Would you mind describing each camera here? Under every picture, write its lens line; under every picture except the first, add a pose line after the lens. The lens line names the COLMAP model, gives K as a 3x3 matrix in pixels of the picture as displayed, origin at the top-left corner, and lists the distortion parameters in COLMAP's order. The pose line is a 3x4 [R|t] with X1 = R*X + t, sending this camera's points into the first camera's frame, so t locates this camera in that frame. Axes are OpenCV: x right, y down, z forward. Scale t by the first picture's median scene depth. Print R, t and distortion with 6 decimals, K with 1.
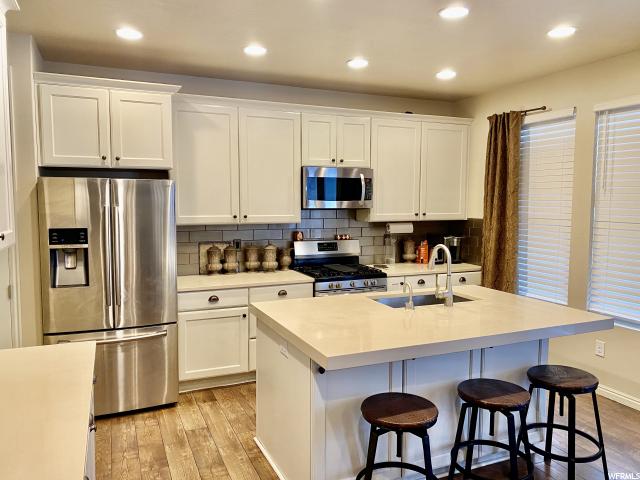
lens RADIAL K [[501.0, 0, 320.0], [0, 501.0, 240.0], [0, 0, 1]] dist [0.020401, -0.010194]
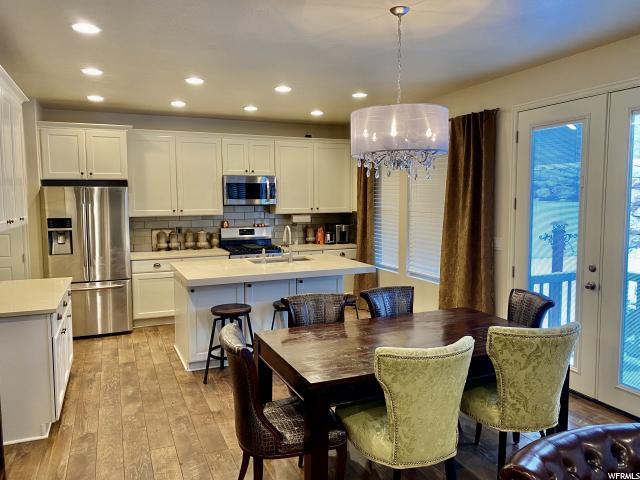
lens RADIAL K [[501.0, 0, 320.0], [0, 501.0, 240.0], [0, 0, 1]] dist [0.020401, -0.010194]
pose [[0.999882, -0.009860, -0.011813, 0.271675], [0.009884, 0.999949, 0.001968, 0.039841], [0.011793, -0.002084, 0.999928, -0.463918]]
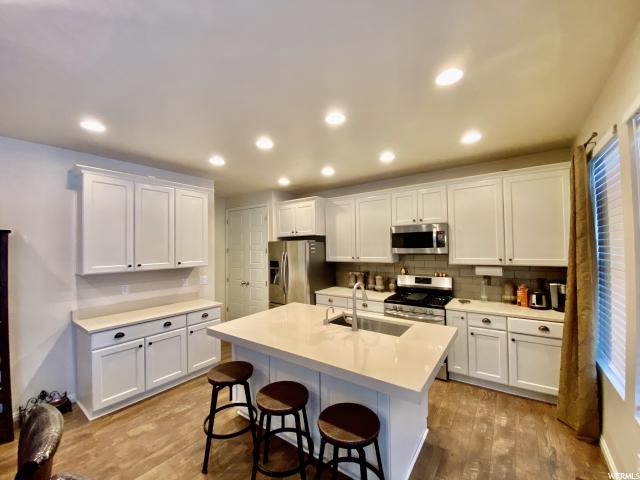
lens RADIAL K [[255.6, 0, 319.9], [0, 255.6, 243.7], [0, 0, 1]] dist [0.023827, 0.000026]
pose [[0.495493, -0.031496, -0.868041, 0.579886], [-0.058977, 0.995816, -0.069797, -0.025881], [0.866607, 0.085778, 0.491563, 0.430607]]
